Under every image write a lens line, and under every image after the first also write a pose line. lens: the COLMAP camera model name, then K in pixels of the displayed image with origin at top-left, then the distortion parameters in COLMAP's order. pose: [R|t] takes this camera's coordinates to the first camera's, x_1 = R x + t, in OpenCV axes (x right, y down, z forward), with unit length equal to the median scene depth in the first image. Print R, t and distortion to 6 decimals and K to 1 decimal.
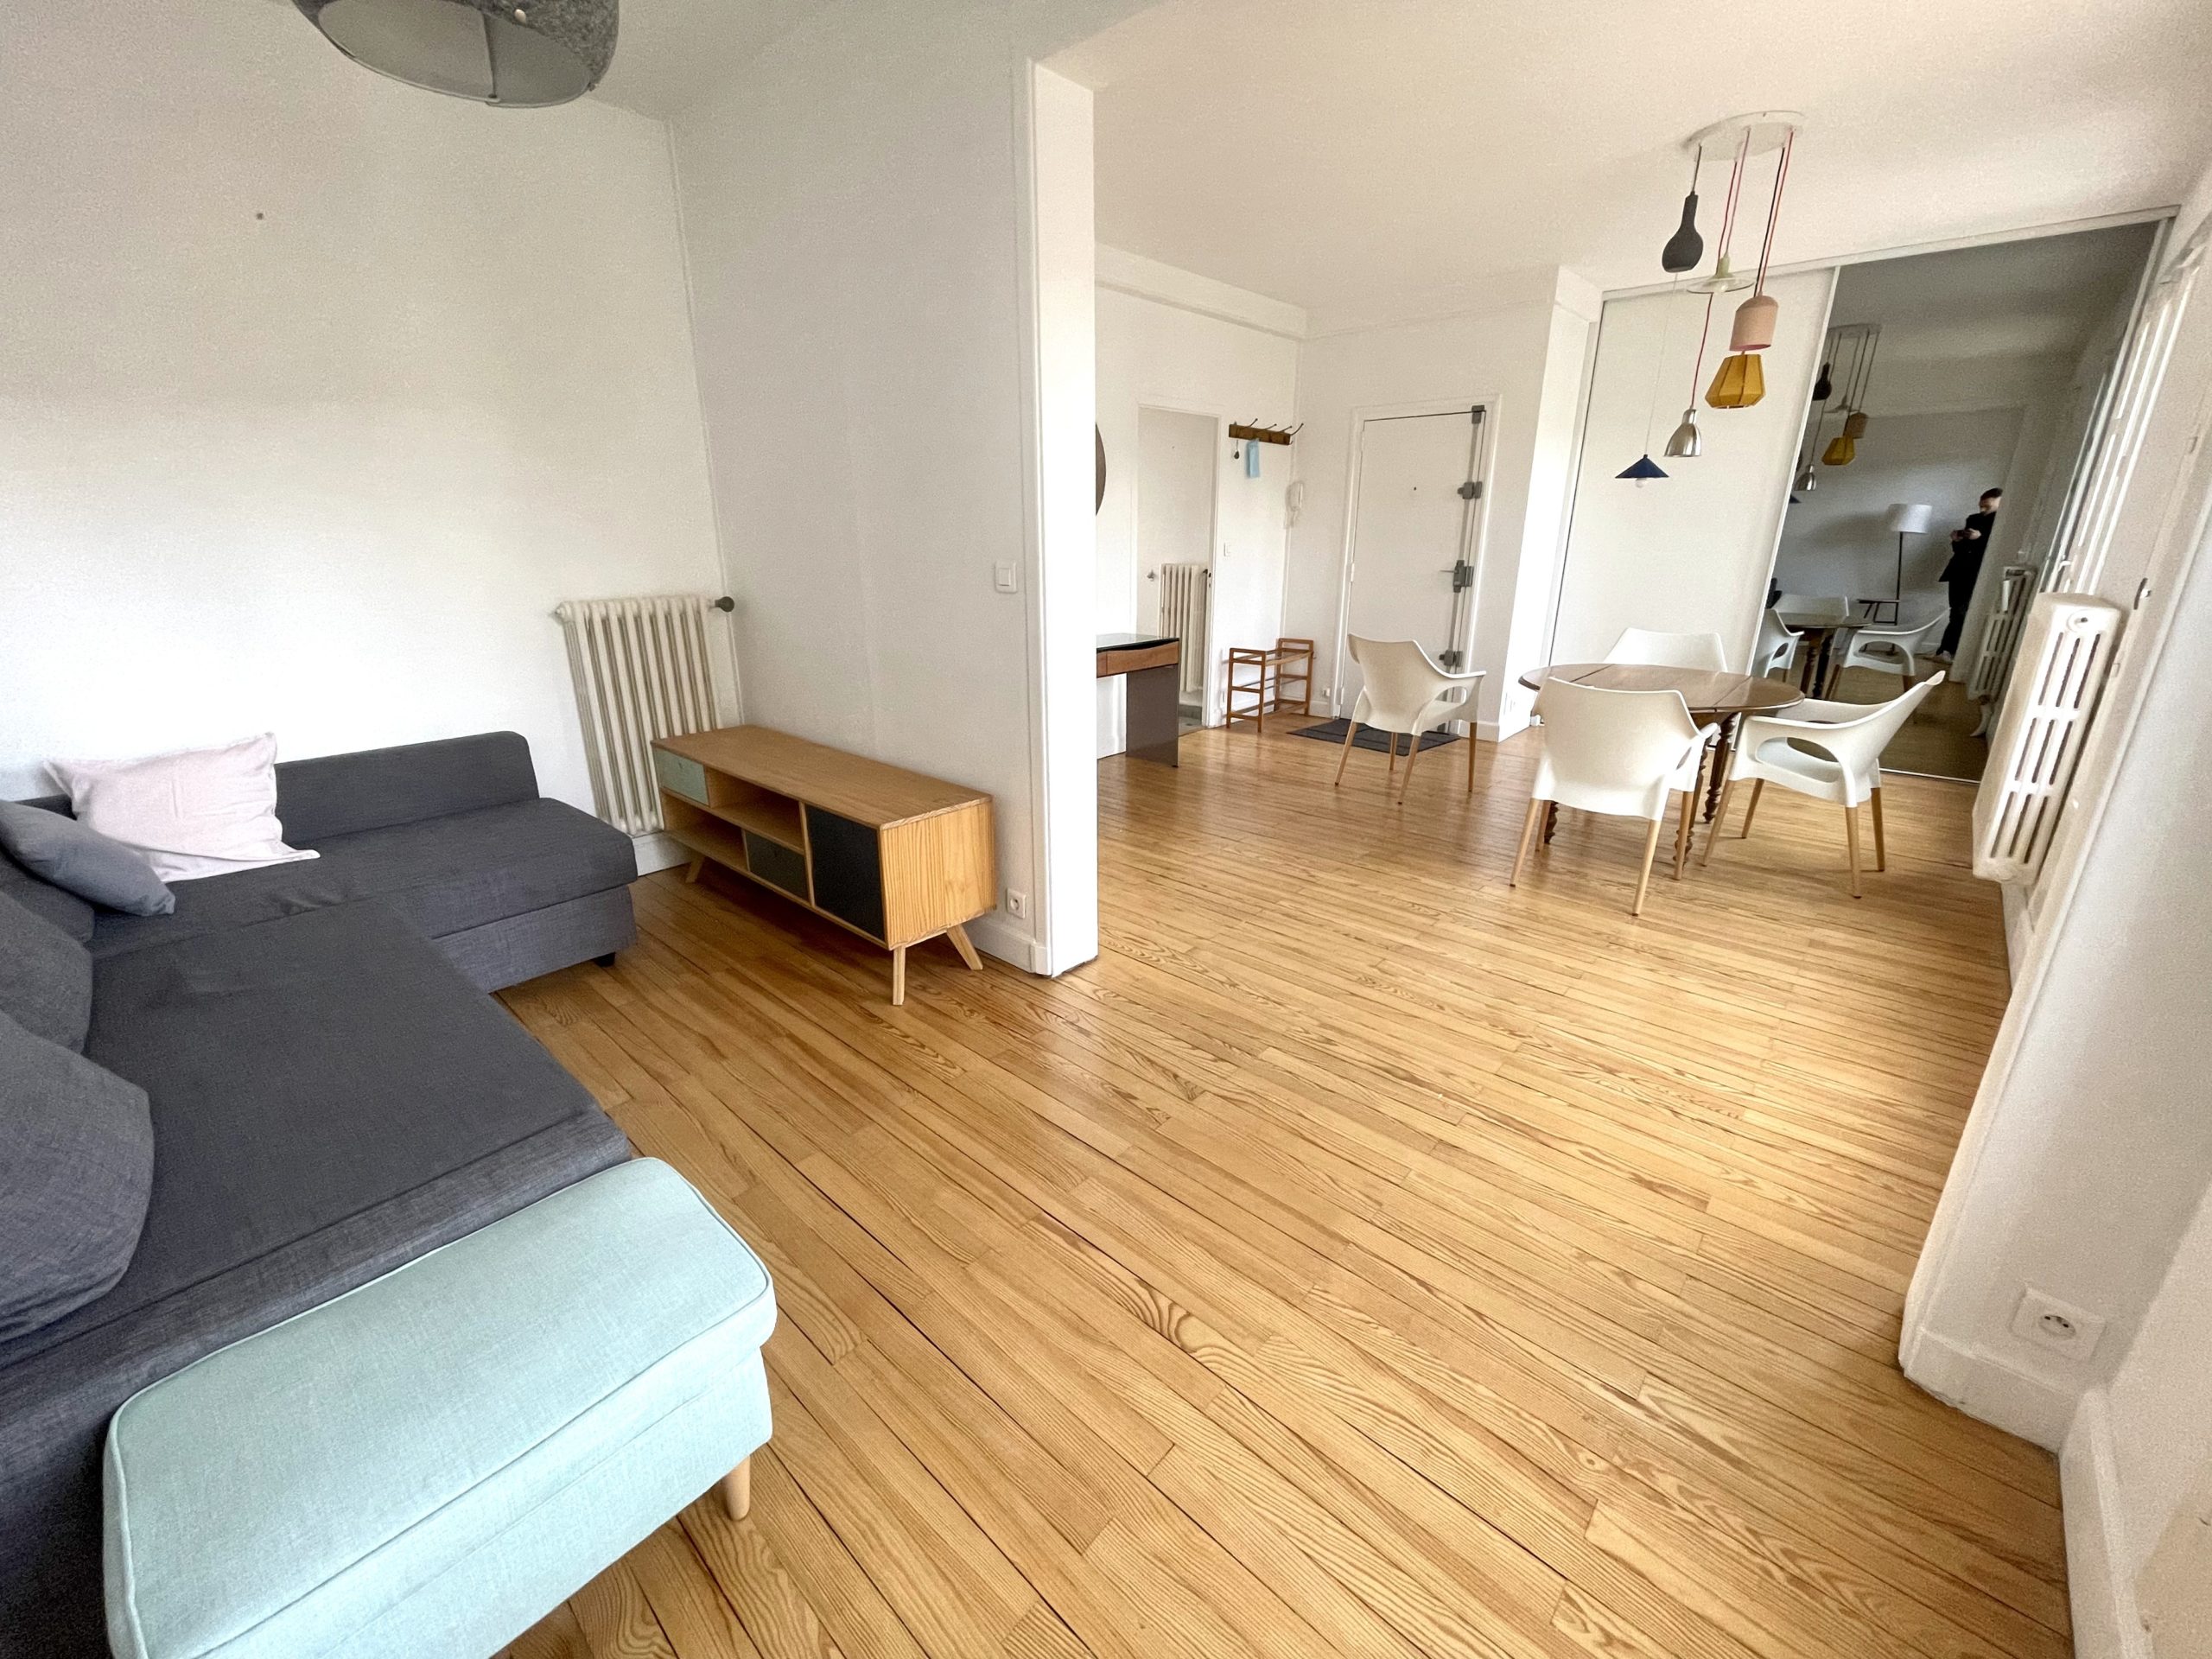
lens RADIAL K [[890.0, 0, 1102.1], [0, 890.0, 818.0], [0, 0, 1]] dist [-0.000916, 0.000151]
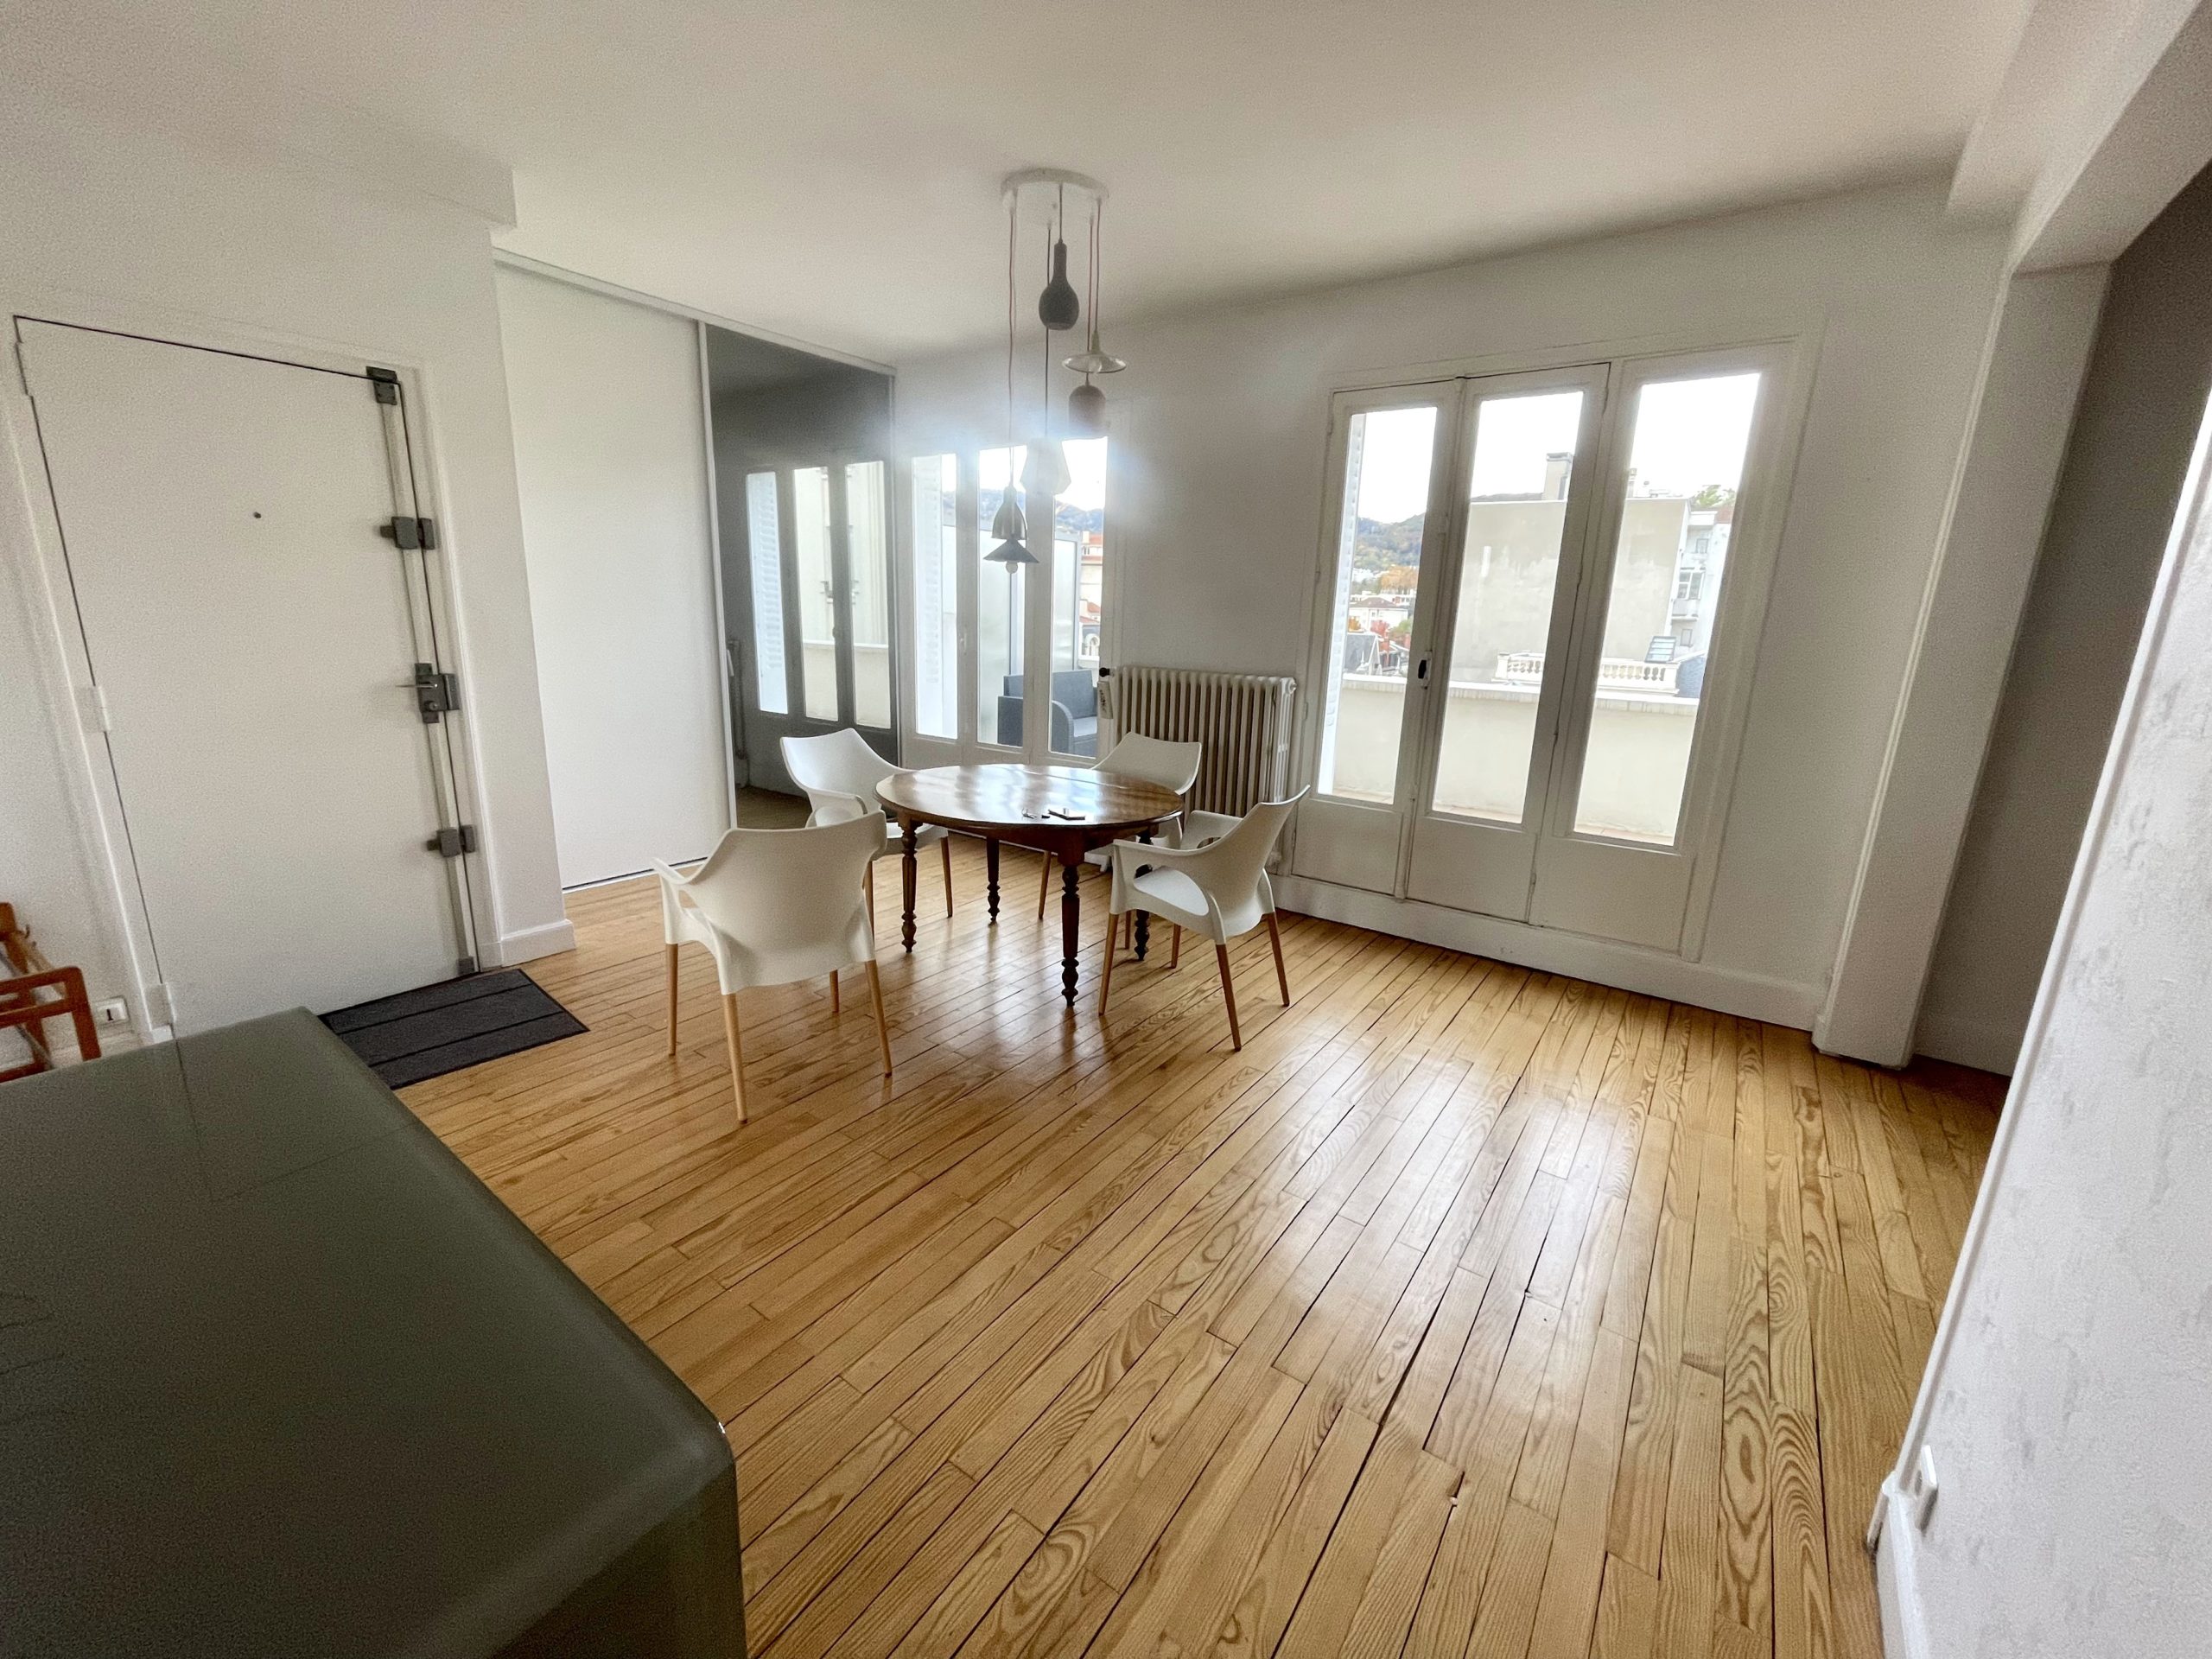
lens RADIAL K [[890.0, 0, 1102.1], [0, 890.0, 818.0], [0, 0, 1]] dist [-0.000916, 0.000151]
pose [[-0.121553, -0.232400, 0.964995, -0.197033], [0.274440, 0.926435, 0.257683, -0.263971], [-0.953891, 0.296156, -0.048831, 0.769004]]
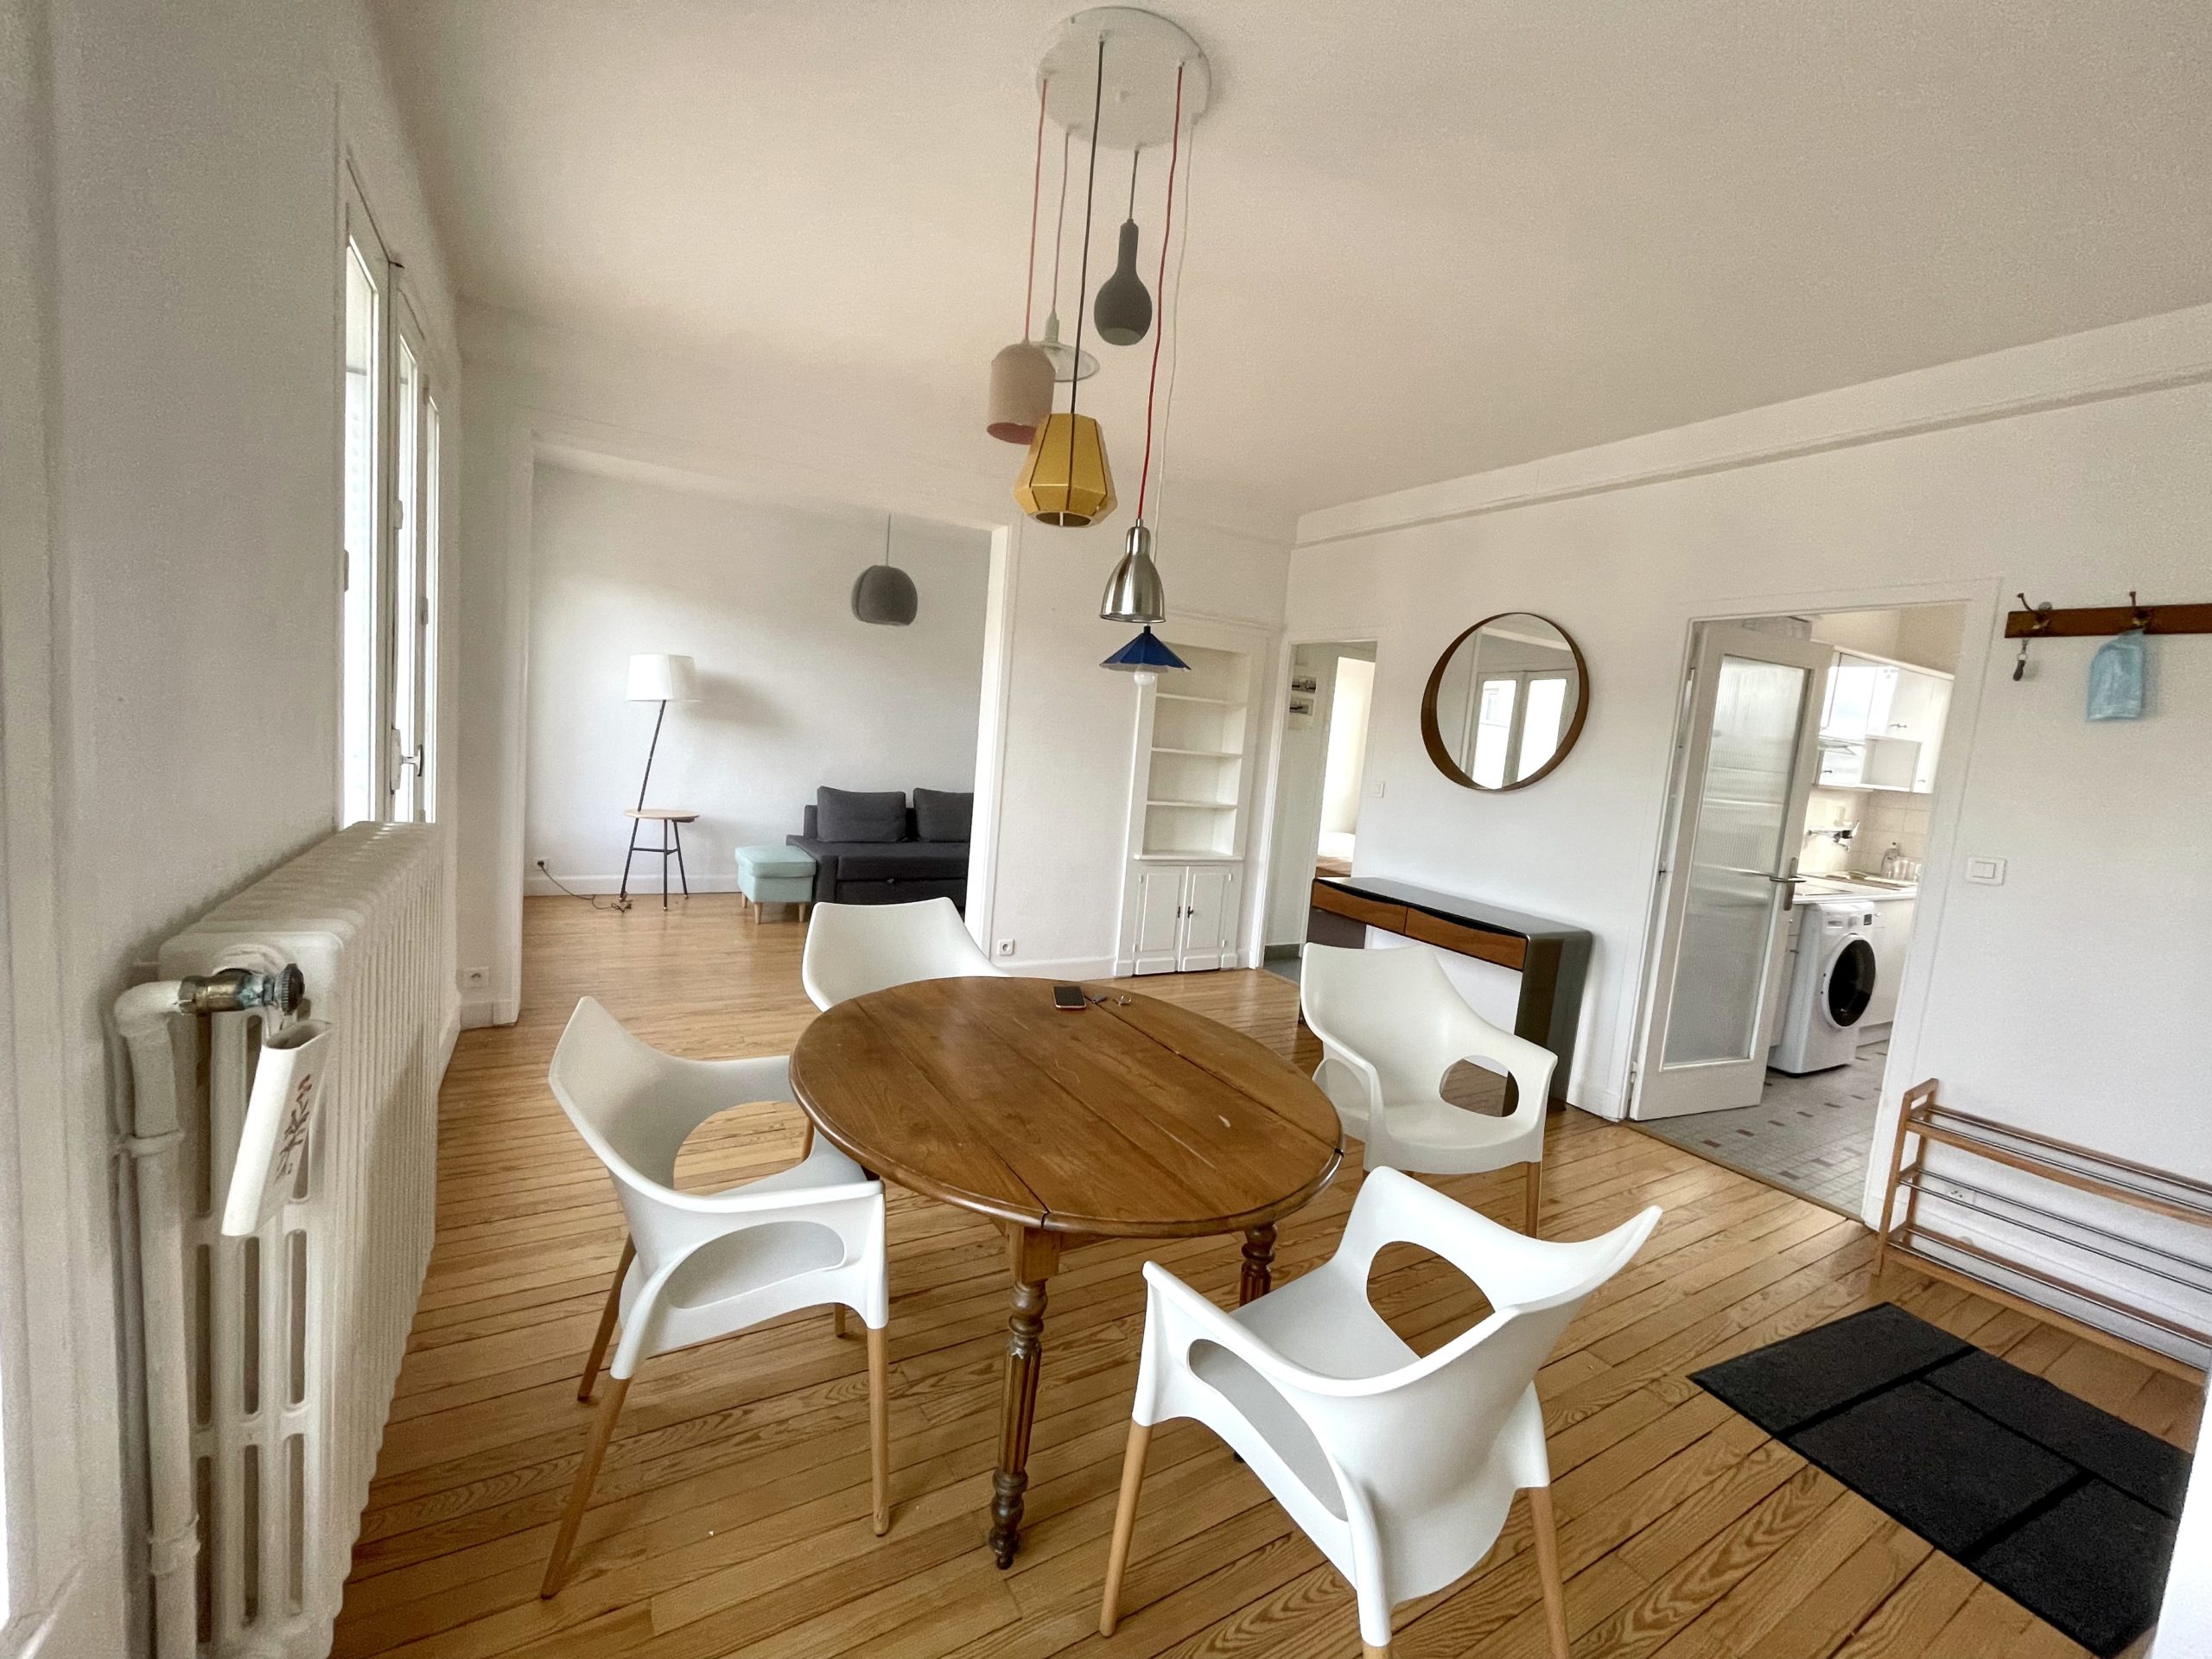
lens RADIAL K [[890.0, 0, 1102.1], [0, 890.0, 818.0], [0, 0, 1]] dist [-0.000916, 0.000151]
pose [[-0.297521, 0.070288, -0.952125, 0.832416], [-0.372840, 0.909540, 0.183650, -0.292785], [0.878904, 0.409629, -0.244401, 0.850935]]
